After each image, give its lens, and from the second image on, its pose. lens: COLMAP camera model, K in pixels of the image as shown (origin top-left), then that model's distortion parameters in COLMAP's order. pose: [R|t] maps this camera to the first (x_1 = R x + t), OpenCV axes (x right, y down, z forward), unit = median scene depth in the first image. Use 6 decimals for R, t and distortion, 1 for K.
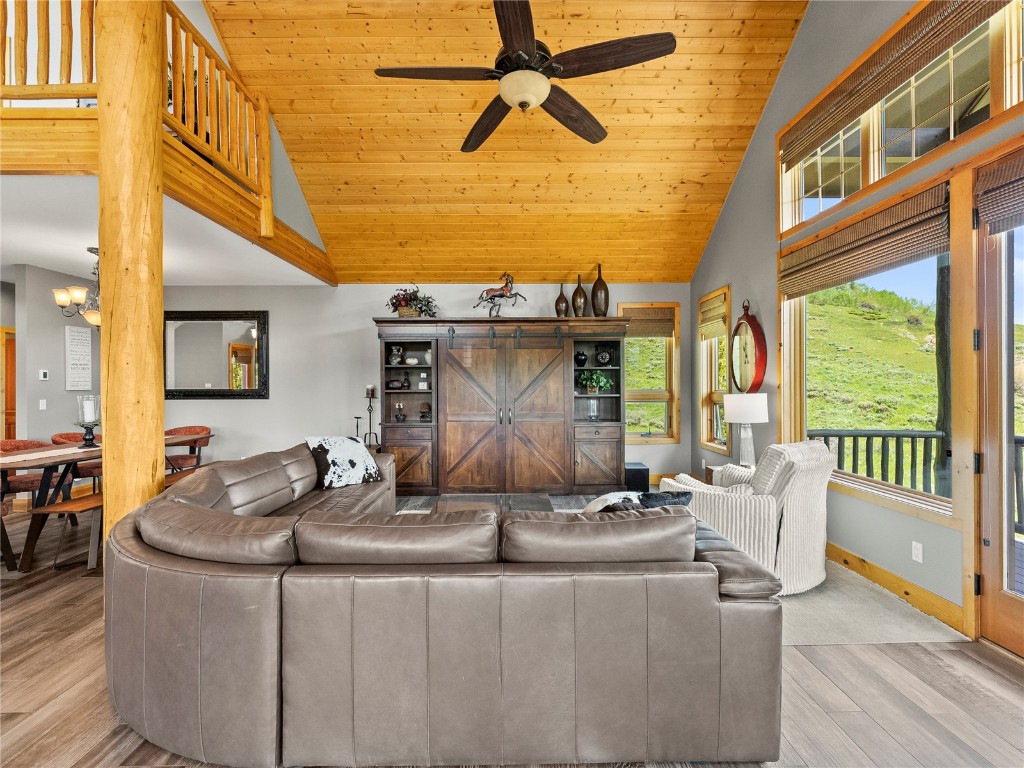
lens RADIAL K [[477.5, 0, 512.0], [0, 477.5, 384.0], [0, 0, 1]] dist [0.000312, 0.000133]
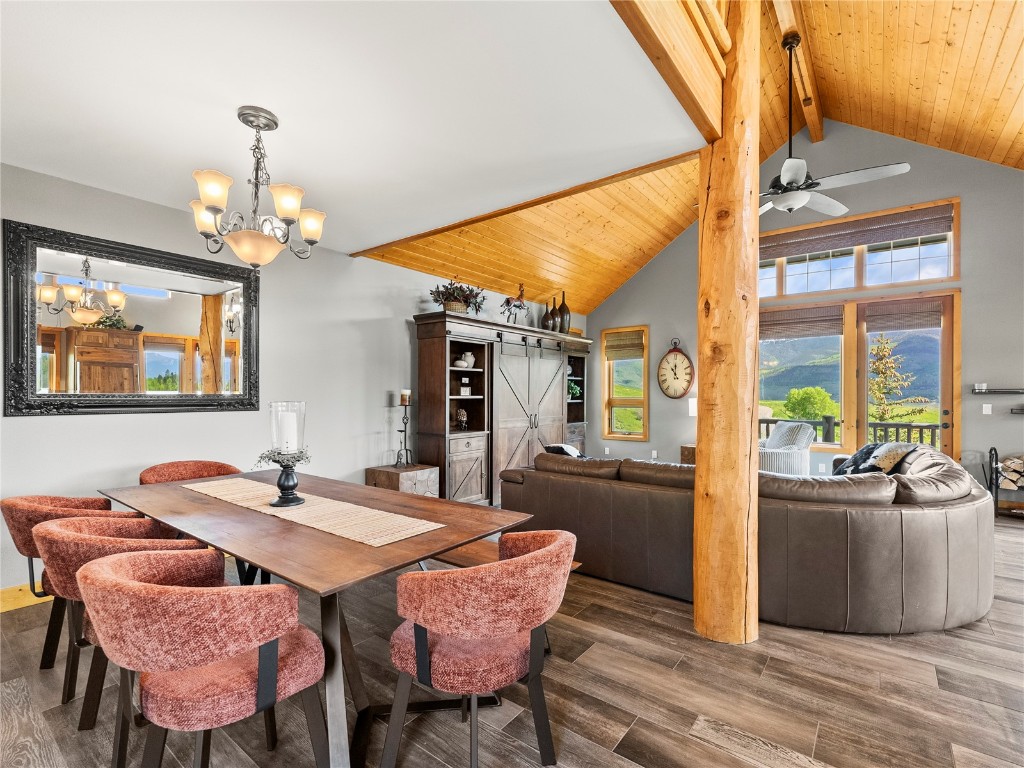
lens RADIAL K [[477.3, 0, 521.5], [0, 477.3, 393.4], [0, 0, 1]] dist [0.002279, 0.000194]
pose [[0.611829, 0.006610, 0.790963, -0.843368], [-0.002257, 0.999976, -0.006611, 0.012648], [-0.790987, 0.002259, 0.611829, 0.359236]]
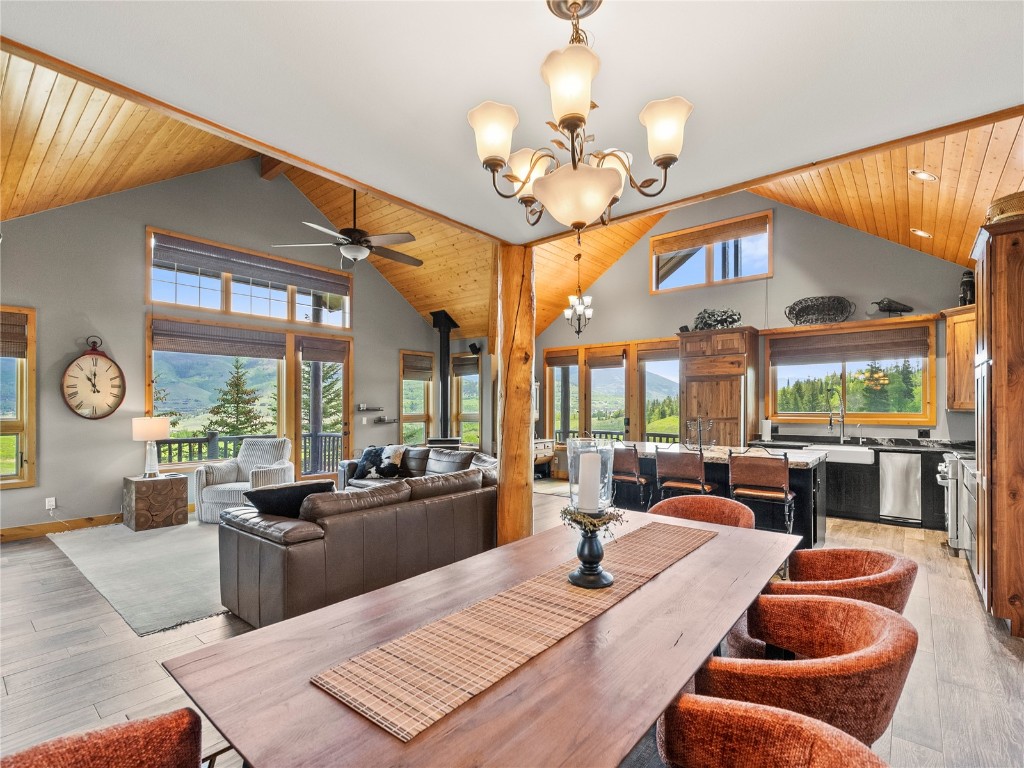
lens RADIAL K [[477.1, 0, 515.8], [0, 477.1, 403.5], [0, 0, 1]] dist [-0.003282, -0.000309]
pose [[-0.762567, 0.008919, 0.646848, -0.801833], [0.005501, 0.999958, -0.007303, -0.002289], [-0.646886, -0.002011, -0.762584, 0.978273]]
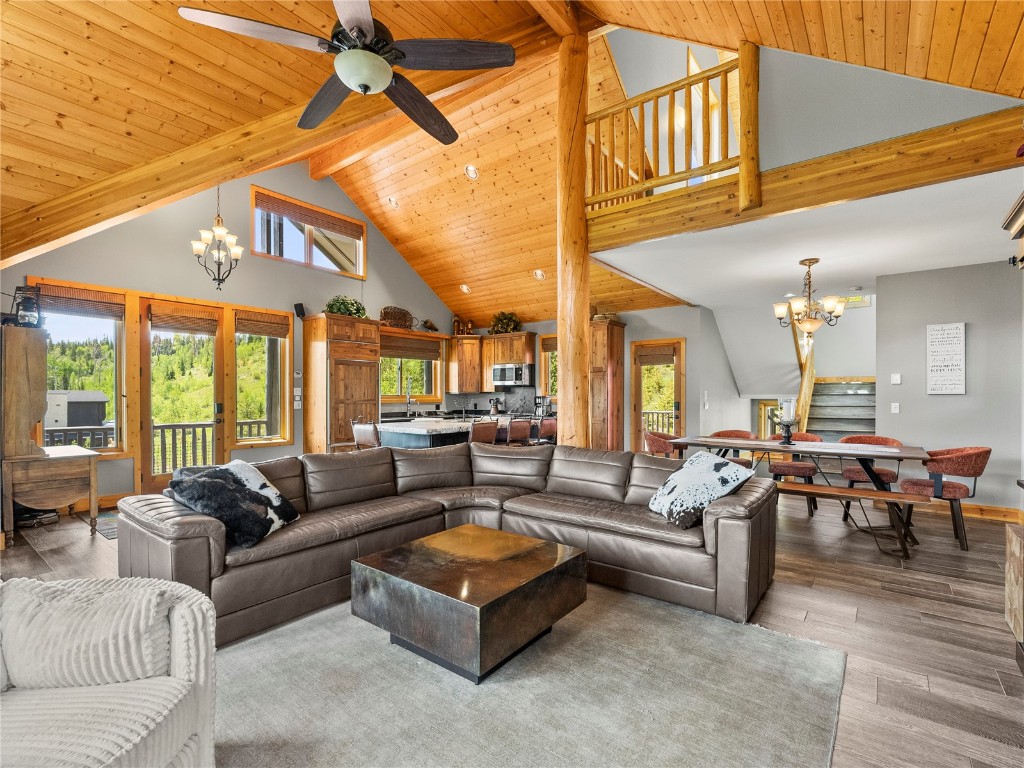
lens RADIAL K [[477.1, 0, 515.8], [0, 477.1, 403.5], [0, 0, 1]] dist [-0.003282, -0.000309]
pose [[-0.619403, 0.018054, -0.784866, 0.285754], [-0.001216, 0.999712, 0.023956, 0.006011], [0.785072, 0.015793, -0.619203, 0.885349]]
